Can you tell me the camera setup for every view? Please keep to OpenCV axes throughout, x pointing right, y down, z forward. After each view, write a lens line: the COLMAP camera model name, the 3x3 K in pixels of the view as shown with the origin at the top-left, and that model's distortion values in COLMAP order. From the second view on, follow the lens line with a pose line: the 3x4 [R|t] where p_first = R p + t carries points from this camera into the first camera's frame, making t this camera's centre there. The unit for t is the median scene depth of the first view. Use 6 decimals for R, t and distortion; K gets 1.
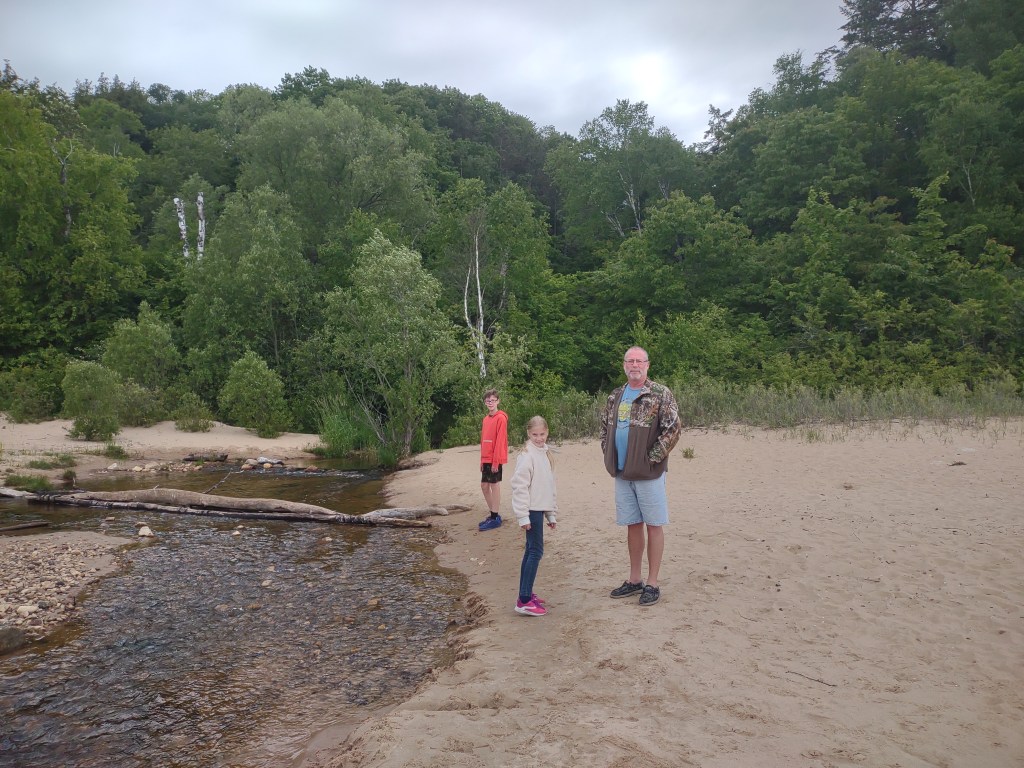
lens RADIAL K [[845.7, 0, 512.3], [0, 845.7, 384.2], [0, 0, 1]] dist [0.057393, -0.040733]
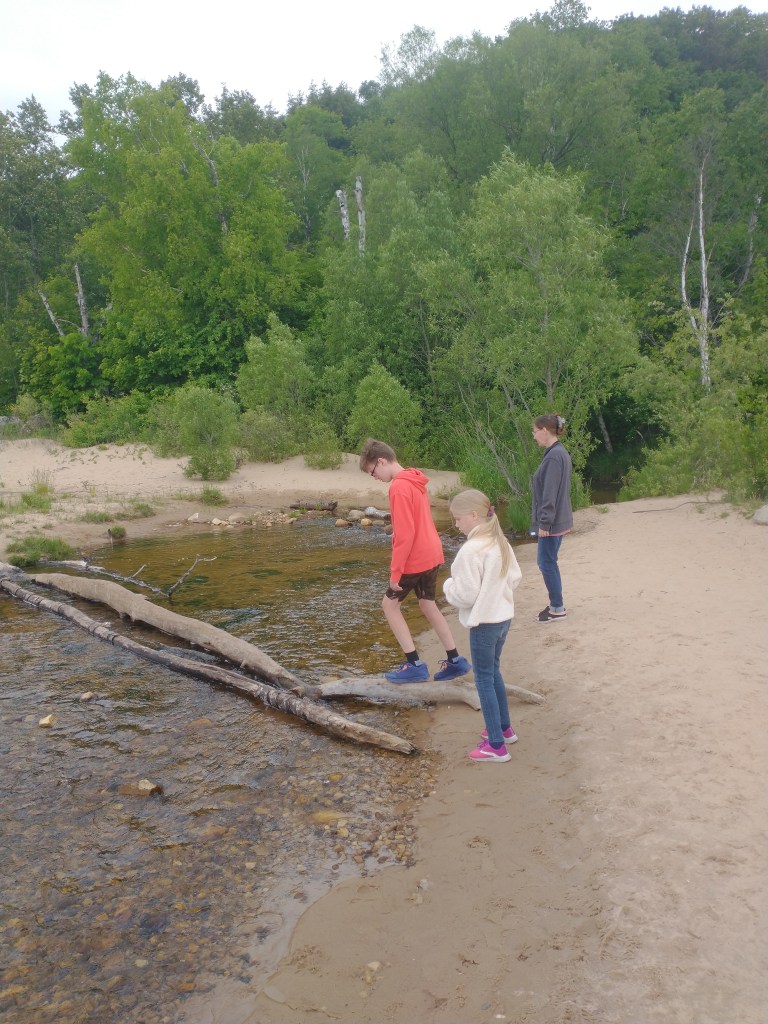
lens RADIAL K [[845.7, 0, 381.5], [0, 845.7, 507.7], [0, 0, 1]] dist [0.057393, -0.040733]
pose [[0.900975, 0.021460, -0.433340, 0.027589], [0.032745, 0.992564, 0.117236, -0.000483], [0.432634, -0.119816, 0.893573, 0.267057]]
